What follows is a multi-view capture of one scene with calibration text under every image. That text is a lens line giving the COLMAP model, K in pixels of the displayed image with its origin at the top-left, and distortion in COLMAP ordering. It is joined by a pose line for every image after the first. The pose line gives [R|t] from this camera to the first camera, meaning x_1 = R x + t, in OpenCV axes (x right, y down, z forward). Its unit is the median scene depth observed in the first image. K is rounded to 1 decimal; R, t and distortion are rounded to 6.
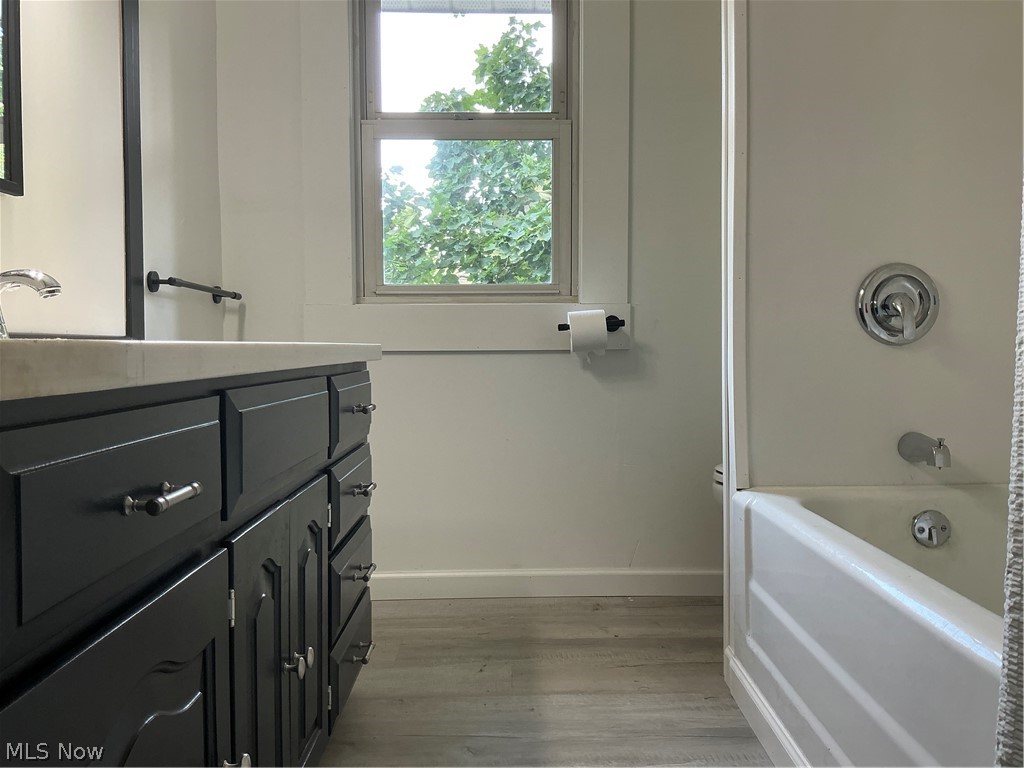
lens RADIAL K [[847.8, 0, 517.2], [0, 847.8, 386.3], [0, 0, 1]] dist [0.067865, -0.146443]
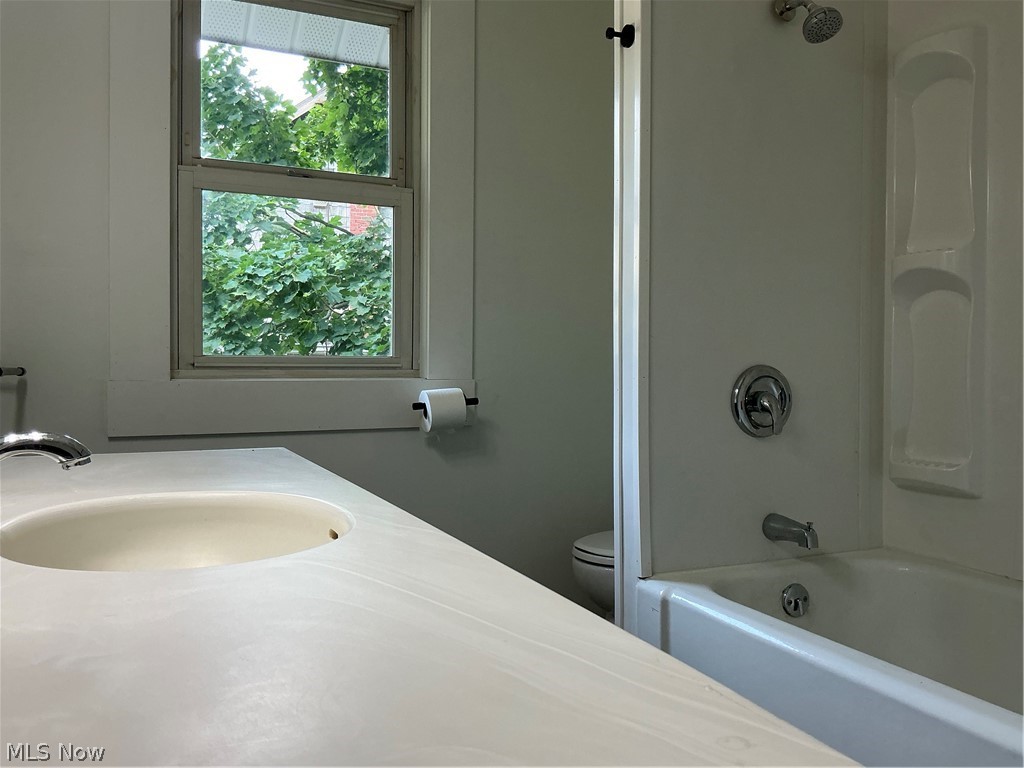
lens RADIAL K [[847.8, 0, 517.8], [0, 847.8, 373.9], [0, 0, 1]] dist [0.067865, -0.146443]
pose [[0.906516, 0.004262, 0.422149, -0.250493], [0.007906, 0.999602, -0.027069, -0.080207], [-0.422097, 0.027876, 0.906122, 0.084712]]
